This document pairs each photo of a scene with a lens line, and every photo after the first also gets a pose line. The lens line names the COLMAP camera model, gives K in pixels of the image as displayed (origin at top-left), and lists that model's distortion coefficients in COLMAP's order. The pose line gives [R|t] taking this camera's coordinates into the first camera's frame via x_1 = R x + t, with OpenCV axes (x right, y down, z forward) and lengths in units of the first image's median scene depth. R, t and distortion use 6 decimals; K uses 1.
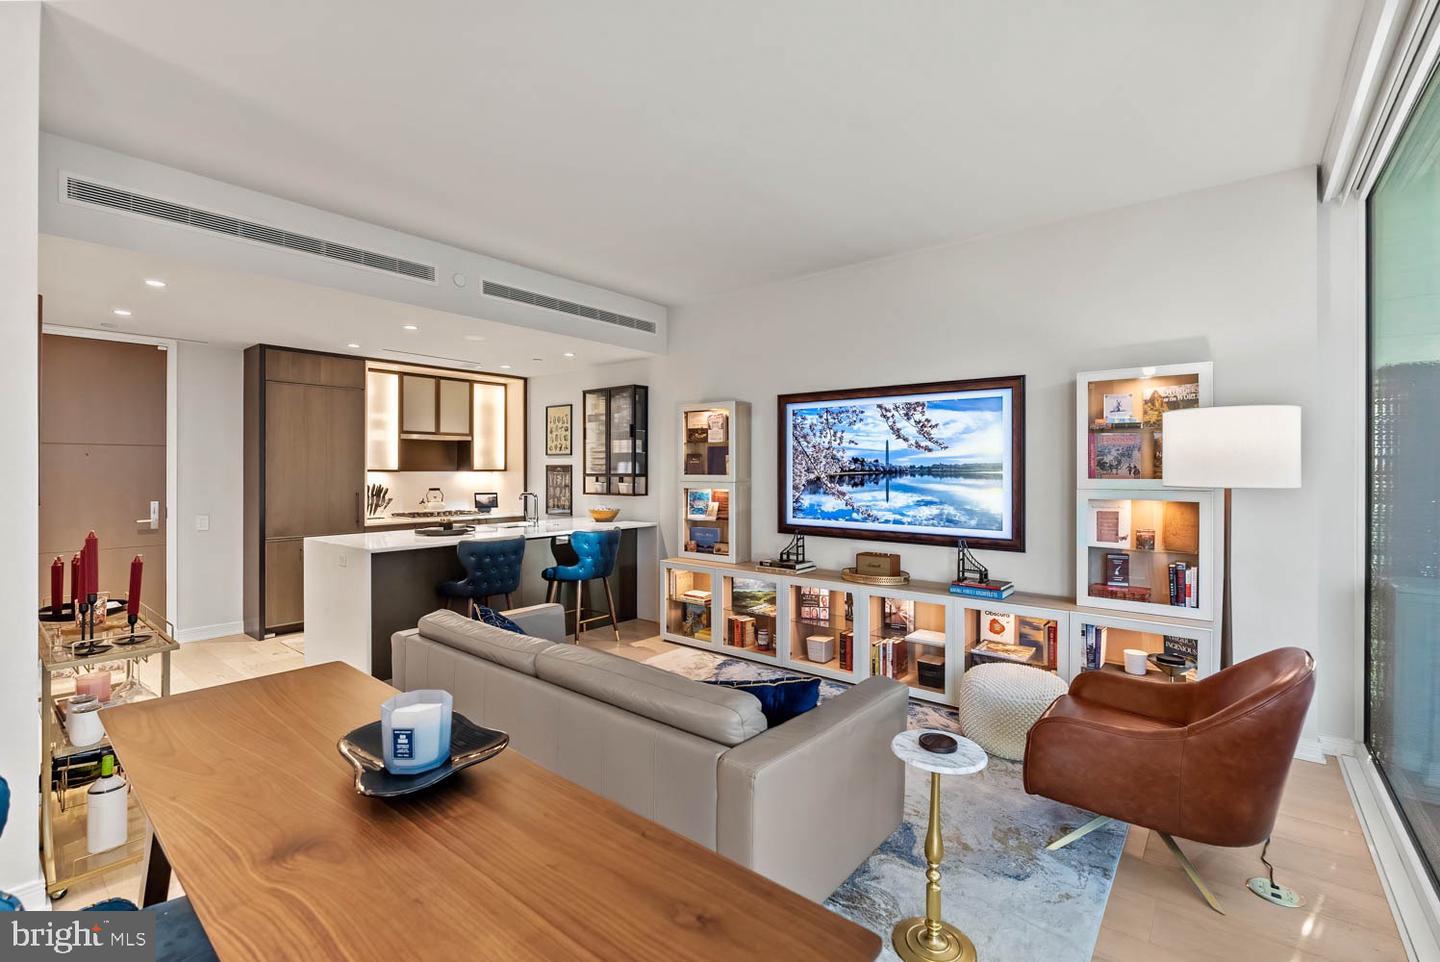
lens RADIAL K [[643.4, 0, 716.1], [0, 643.4, 465.3], [0, 0, 1]] dist [-0.003259, -0.001510]
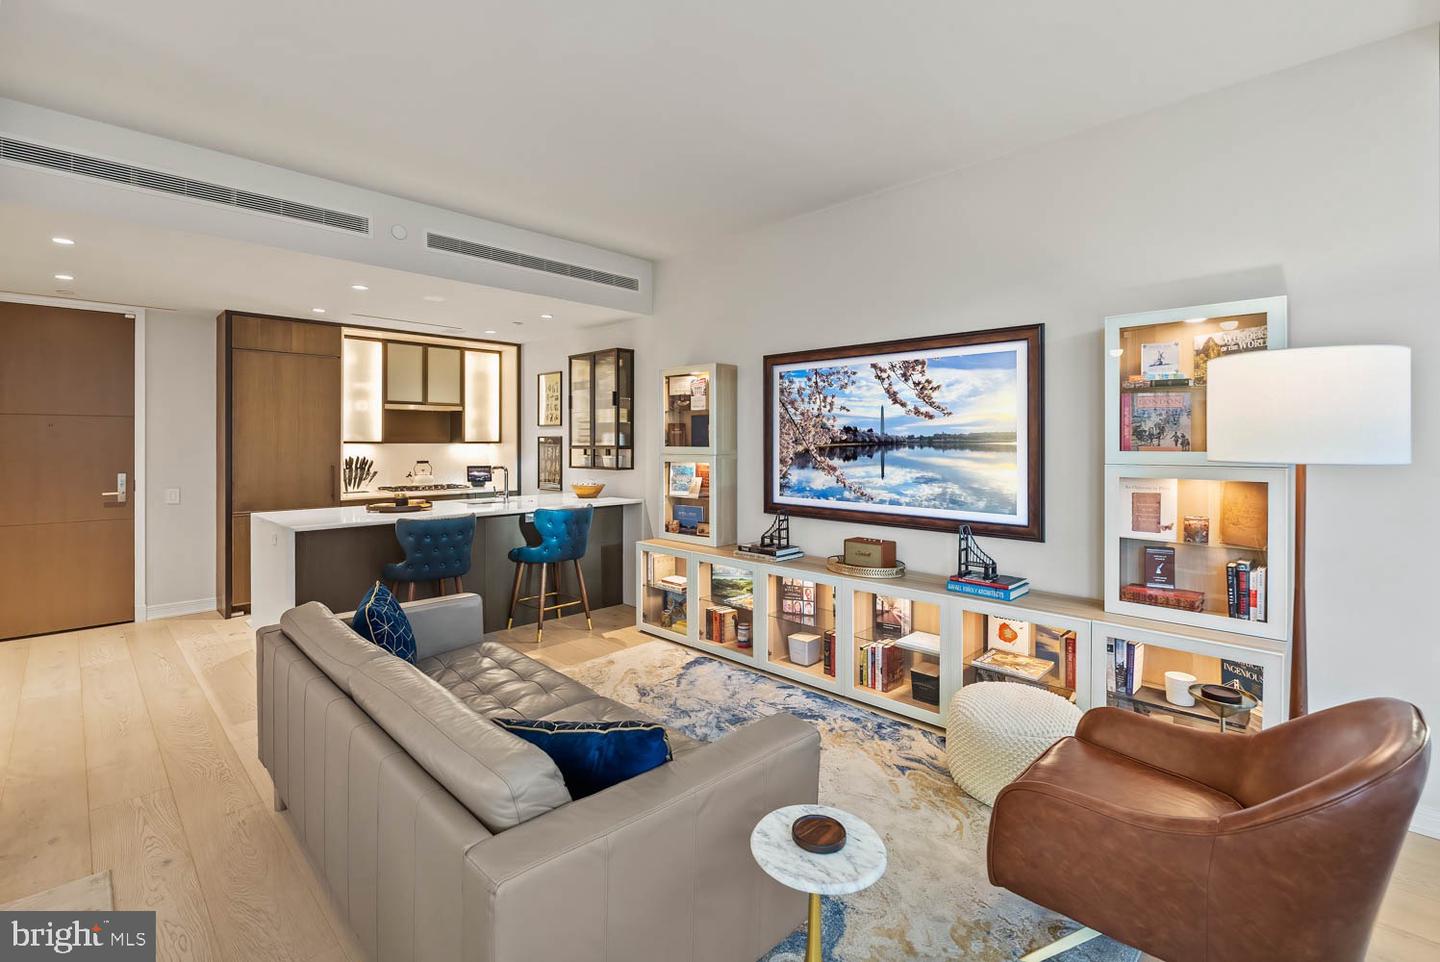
lens RADIAL K [[643.4, 0, 712.4], [0, 643.4, 439.8], [0, 0, 1]] dist [-0.003259, -0.001510]
pose [[0.995719, -0.000834, -0.092434, 0.111046], [0.001088, 0.999996, 0.002703, 0.002952], [0.092431, -0.002792, 0.995715, 0.122626]]
